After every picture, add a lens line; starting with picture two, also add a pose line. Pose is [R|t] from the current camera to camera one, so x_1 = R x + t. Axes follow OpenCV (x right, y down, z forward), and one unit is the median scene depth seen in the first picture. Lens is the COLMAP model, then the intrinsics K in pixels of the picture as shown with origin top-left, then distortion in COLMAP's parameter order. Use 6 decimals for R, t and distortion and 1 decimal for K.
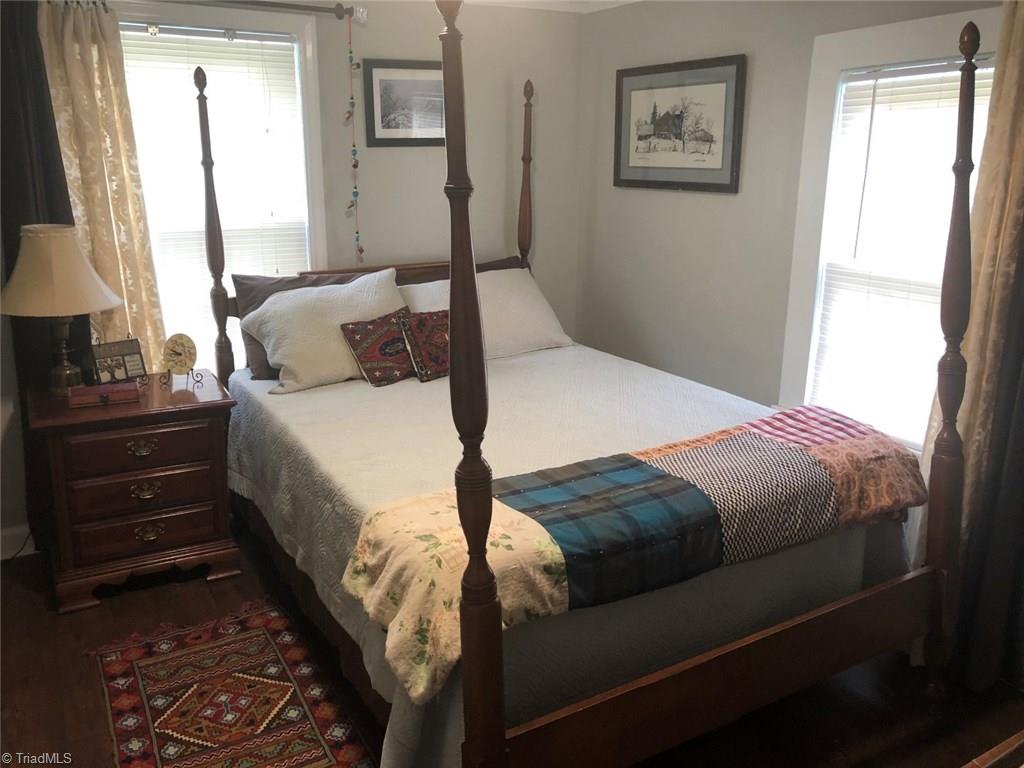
lens RADIAL K [[850.4, 0, 510.0], [0, 850.4, 375.0], [0, 0, 1]] dist [0.016128, -0.005516]
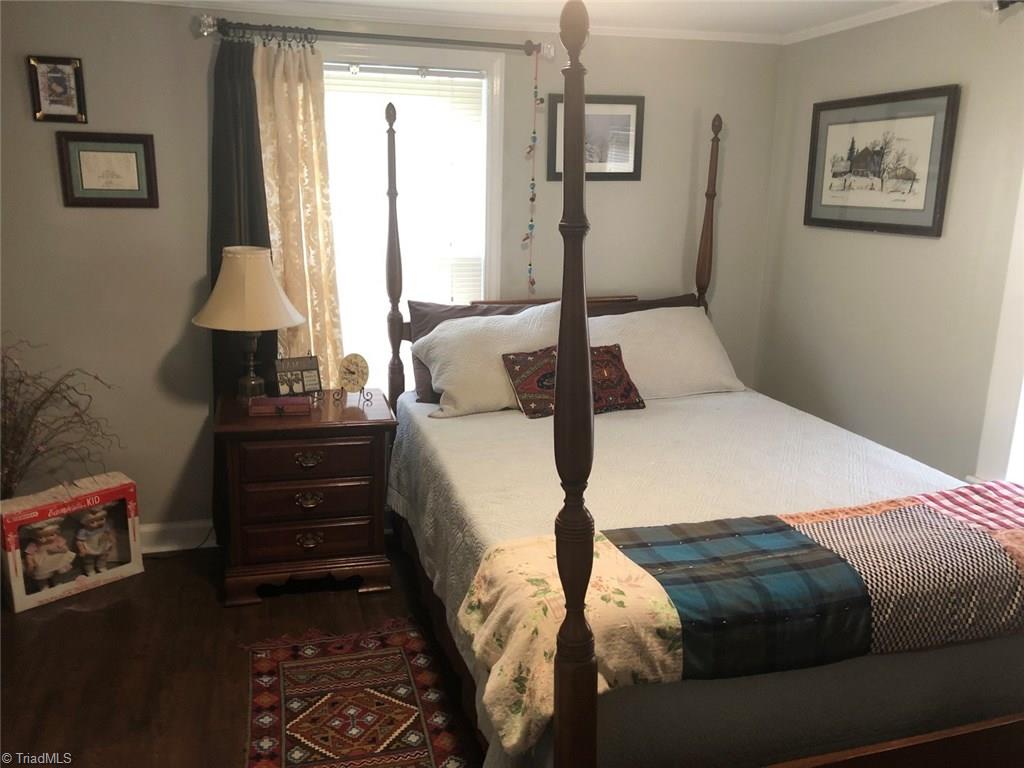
lens RADIAL K [[850.4, 0, 513.9], [0, 850.4, 376.5], [0, 0, 1]] dist [0.016128, -0.005516]
pose [[0.970575, 0.069261, -0.230622, 0.050397], [-0.077072, 0.996711, -0.025025, -0.009545], [0.228130, 0.042063, 0.972722, 0.025374]]
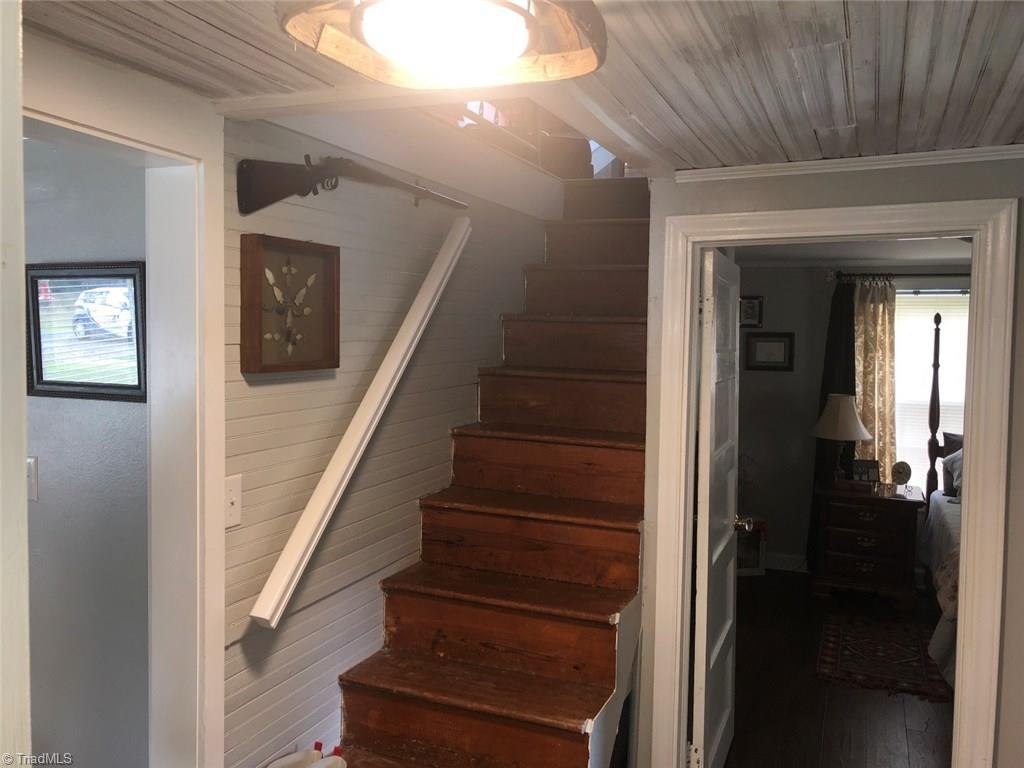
lens RADIAL K [[850.4, 0, 515.6], [0, 850.4, 388.1], [0, 0, 1]] dist [0.016128, -0.005516]
pose [[0.621135, 0.055687, -0.781723, 0.487824], [-0.213200, 0.971860, -0.100171, 0.154619], [0.754147, 0.228883, 0.615528, -0.716747]]
